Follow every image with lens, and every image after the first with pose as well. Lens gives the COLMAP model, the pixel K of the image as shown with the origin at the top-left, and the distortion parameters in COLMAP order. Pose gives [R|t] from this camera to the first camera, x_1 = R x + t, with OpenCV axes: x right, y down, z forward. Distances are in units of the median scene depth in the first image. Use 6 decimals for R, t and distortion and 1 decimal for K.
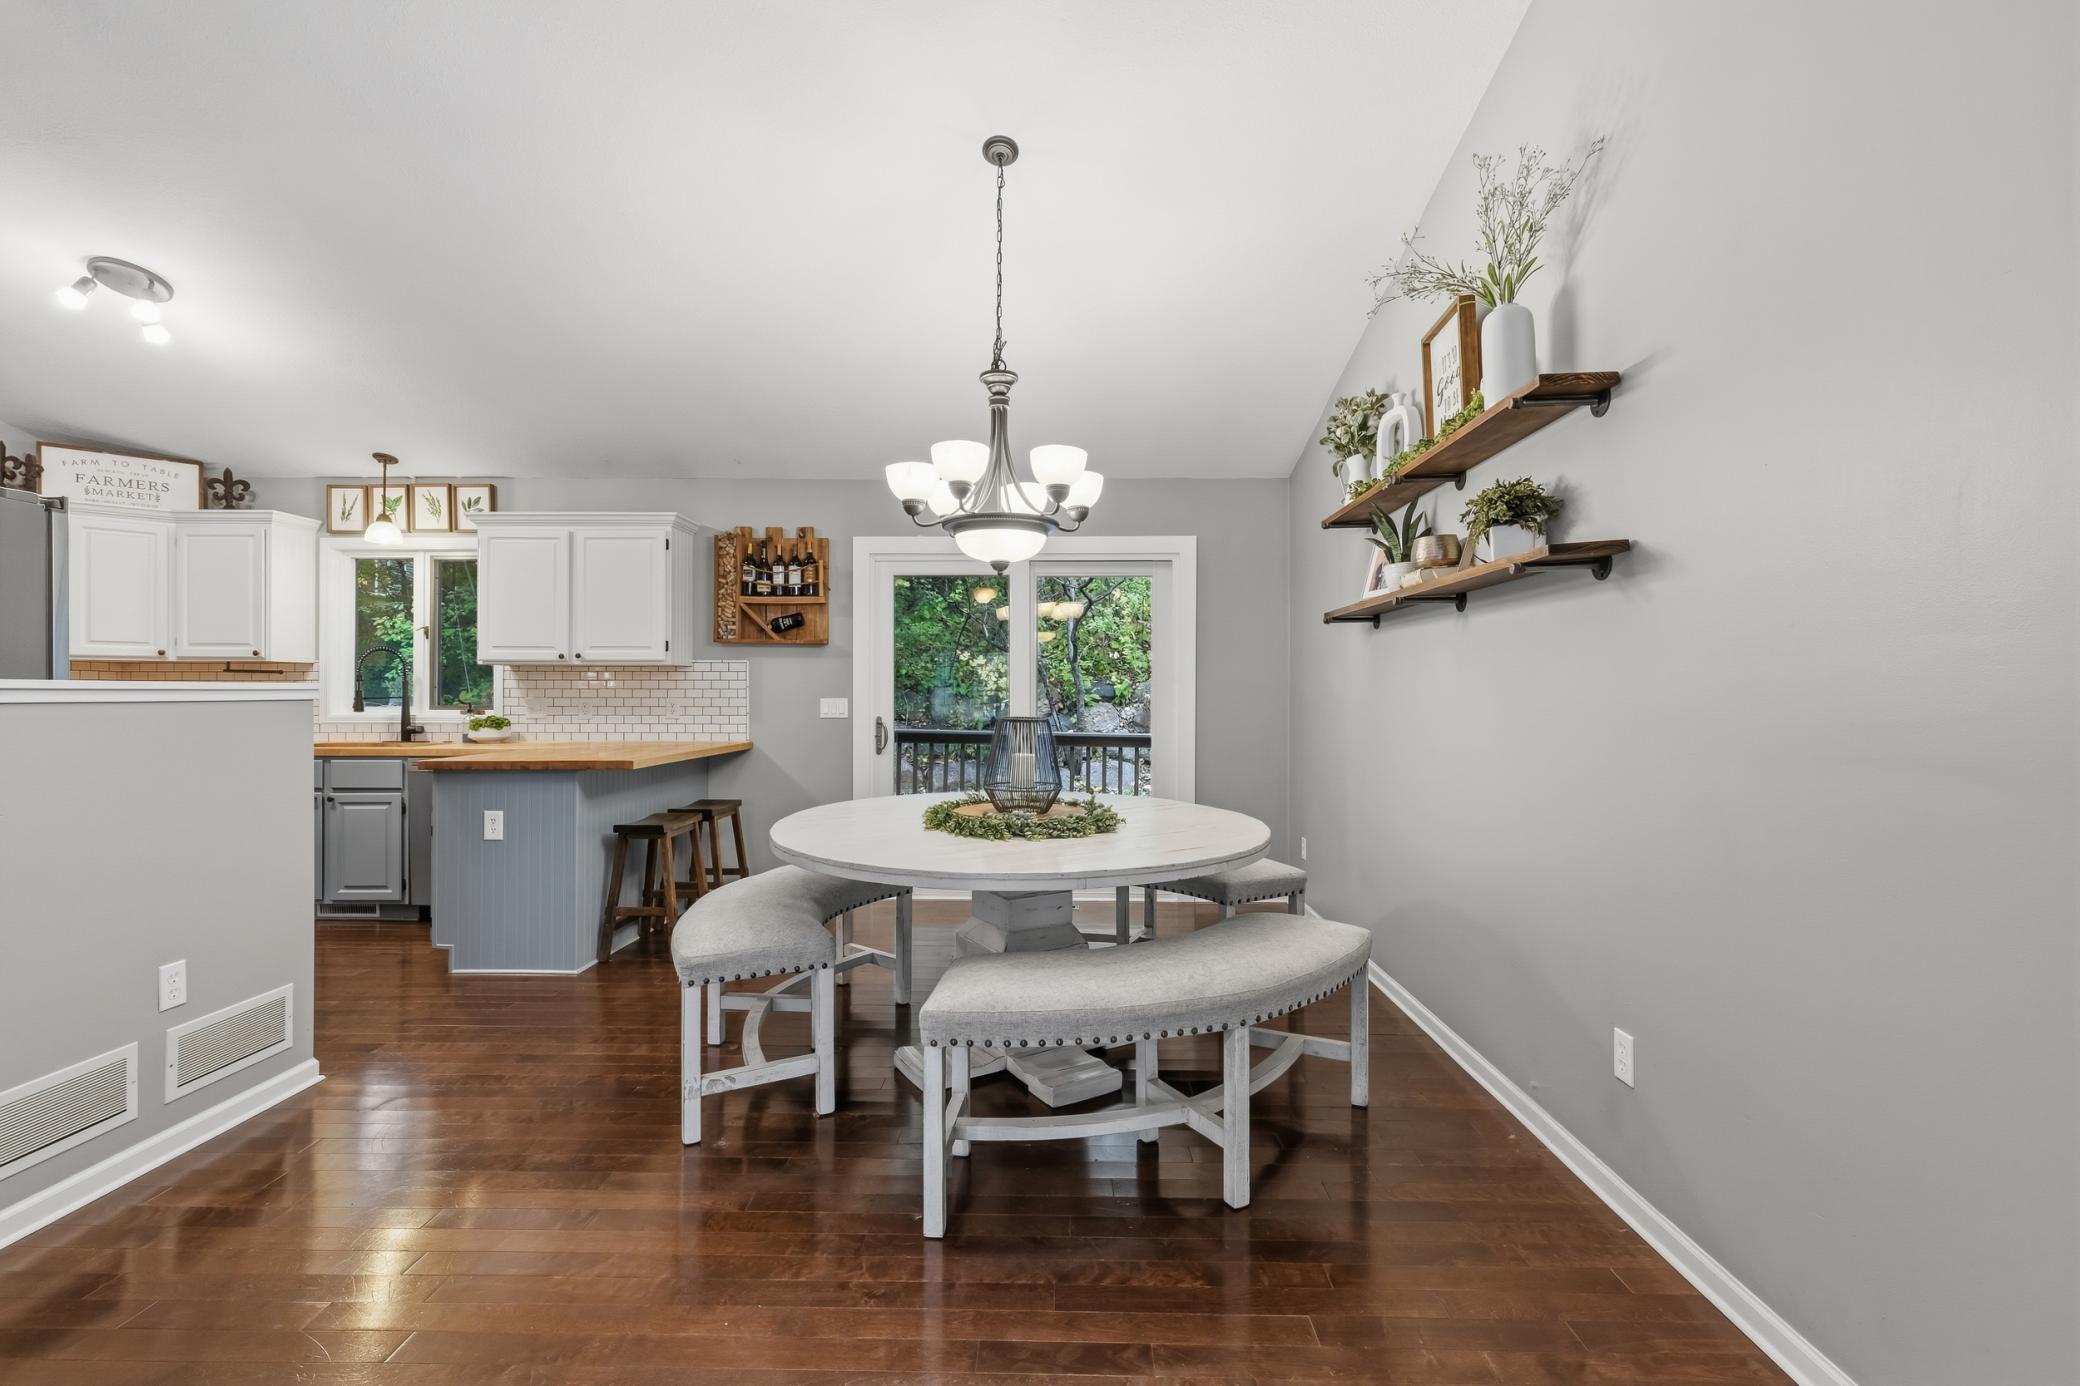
lens RADIAL K [[929.0, 0, 1040.0], [0, 929.0, 693.0], [0, 0, 1]] dist [0.000495, 0.000187]
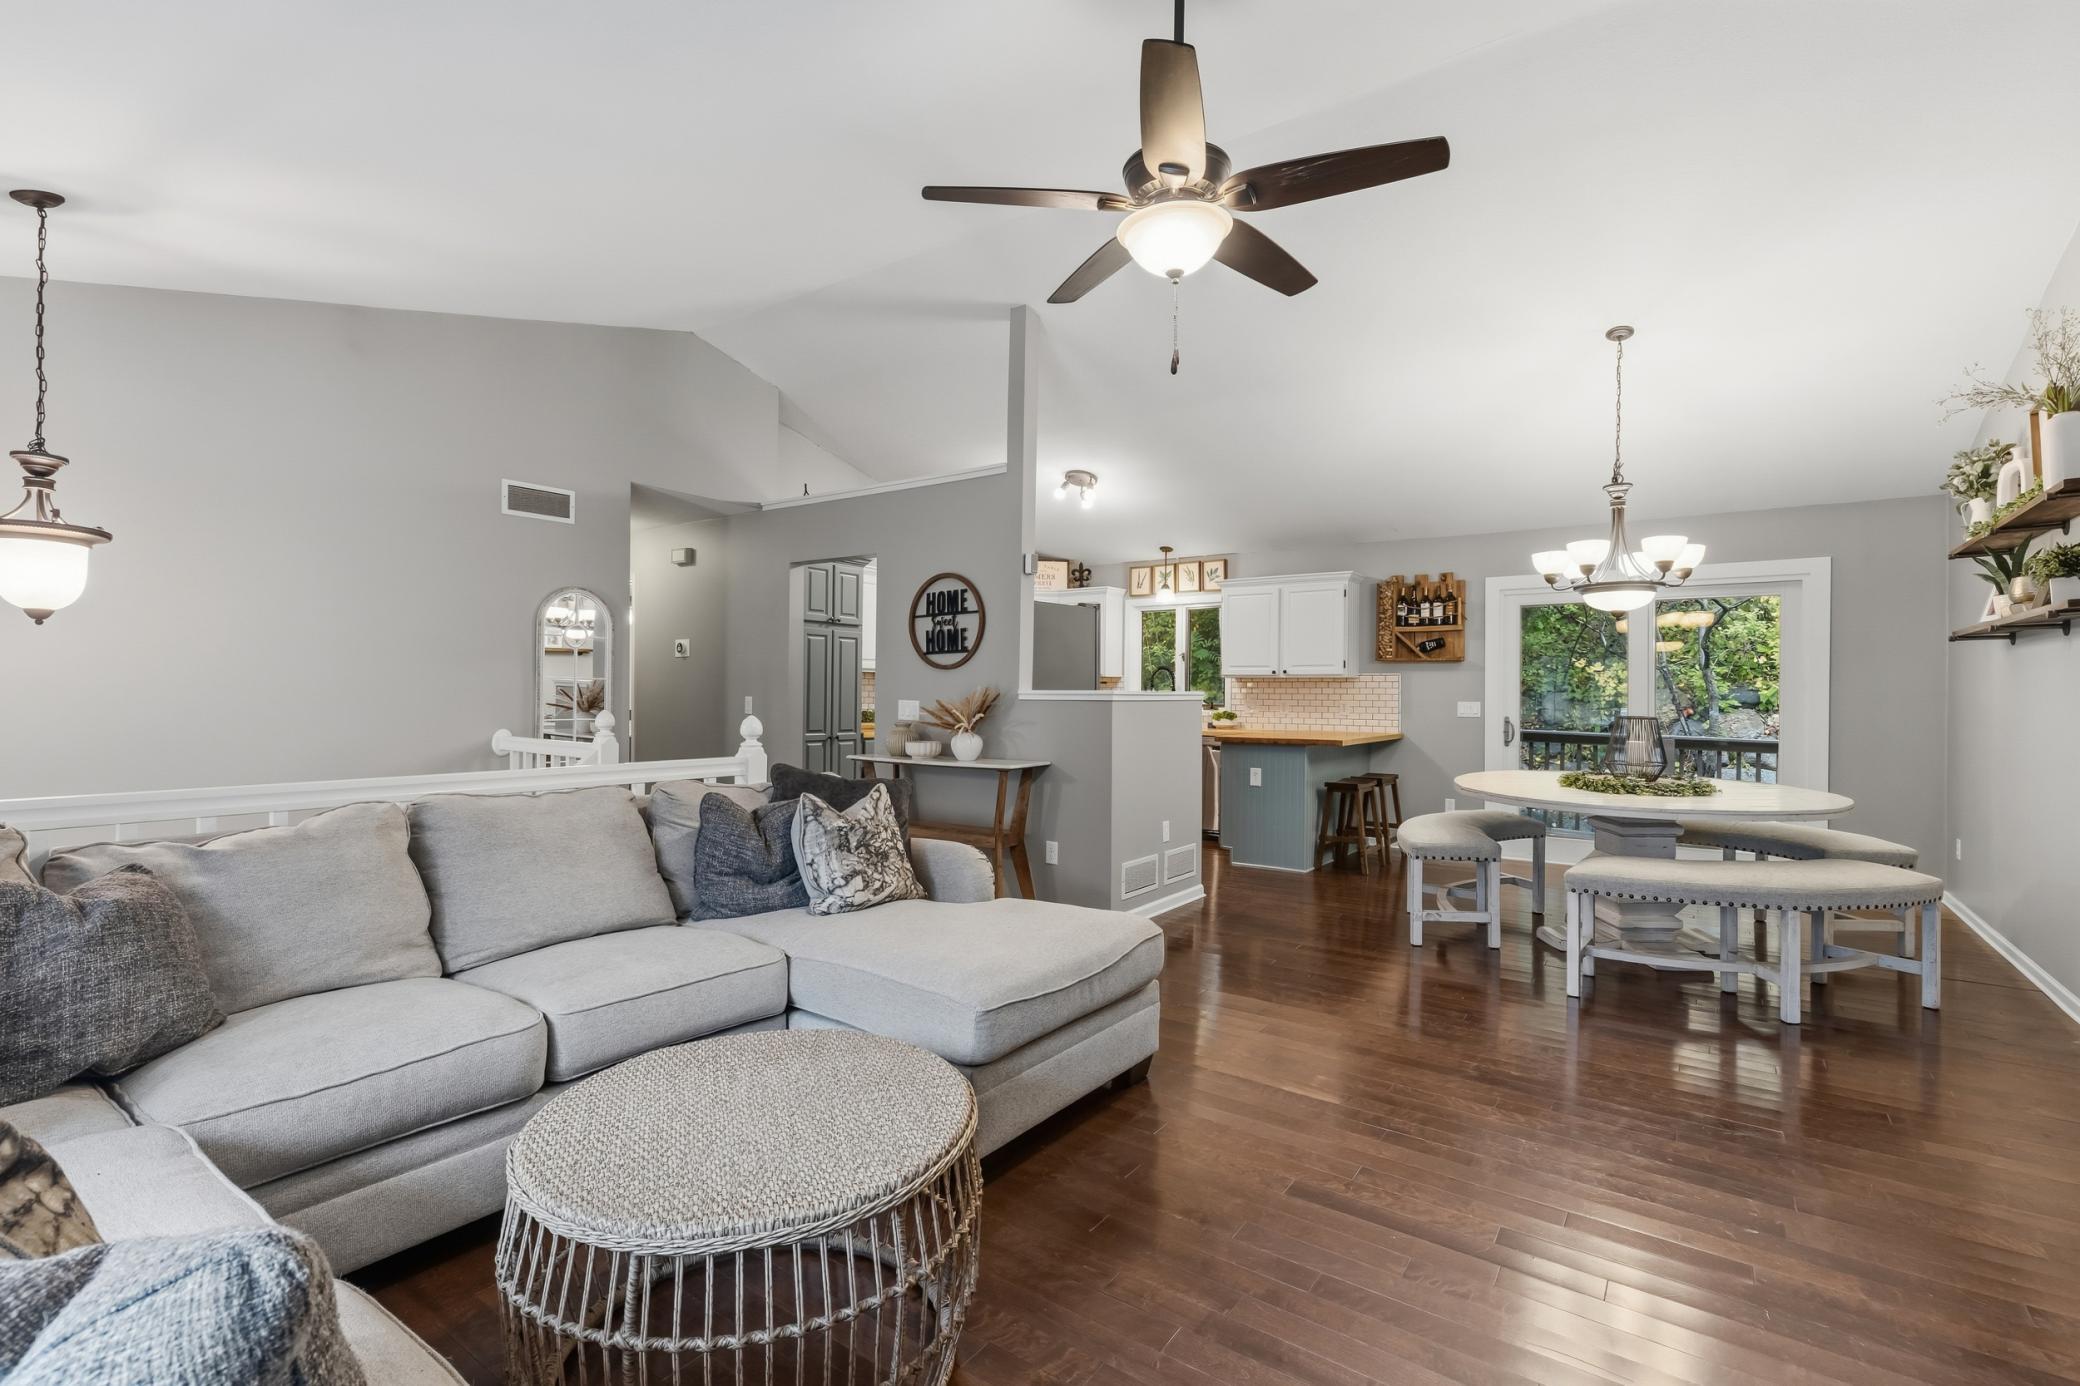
lens RADIAL K [[929.0, 0, 1040.0], [0, 929.0, 693.0], [0, 0, 1]] dist [0.000495, 0.000187]
pose [[0.824320, 0.004234, -0.566108, 0.021033], [-0.006048, 0.999981, -0.001328, -0.001595], [0.566092, 0.004518, 0.824330, -0.426499]]
